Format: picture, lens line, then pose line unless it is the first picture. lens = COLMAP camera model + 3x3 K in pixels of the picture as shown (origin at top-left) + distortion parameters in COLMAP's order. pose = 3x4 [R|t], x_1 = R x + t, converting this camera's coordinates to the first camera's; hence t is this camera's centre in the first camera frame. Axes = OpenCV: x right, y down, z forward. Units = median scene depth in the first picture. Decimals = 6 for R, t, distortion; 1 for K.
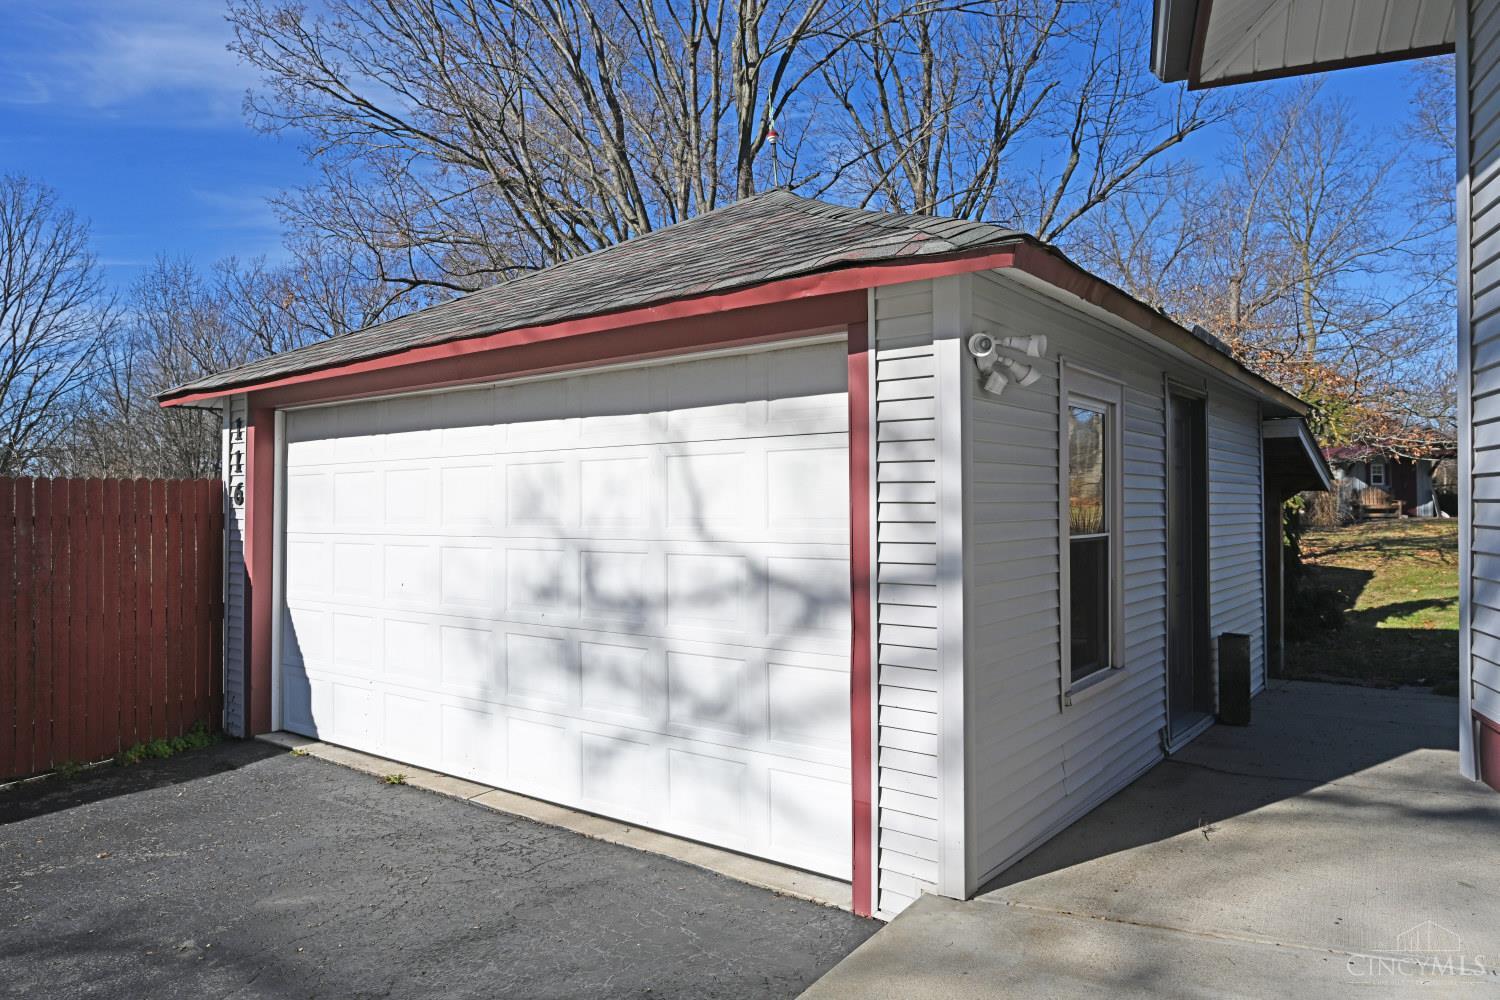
lens RADIAL K [[957.0, 0, 750.0], [0, 957.0, 500.0], [0, 0, 1]] dist [0.000395, -0.000089]
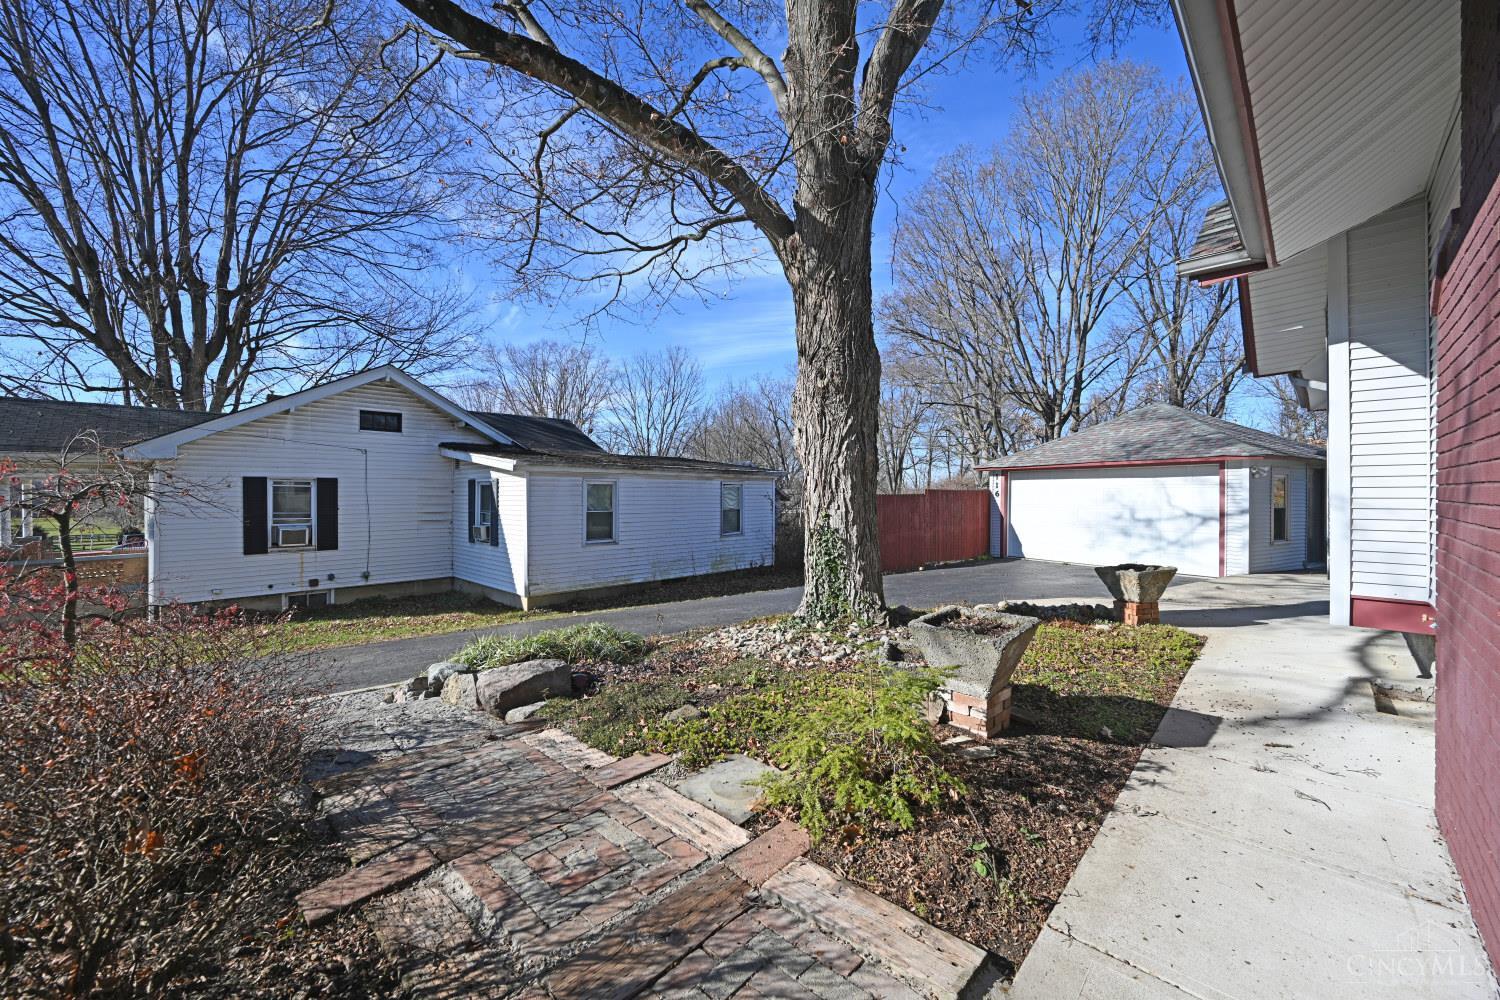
lens RADIAL K [[589.1, 0, 722.7], [0, 589.1, 501.6], [0, 0, 1]] dist [0.001363, -0.000013]
pose [[0.911897, 0.011263, -0.410264, -1.040073], [-0.001175, 0.999691, 0.024834, -0.057509], [0.410417, -0.022164, 0.911629, -3.022146]]
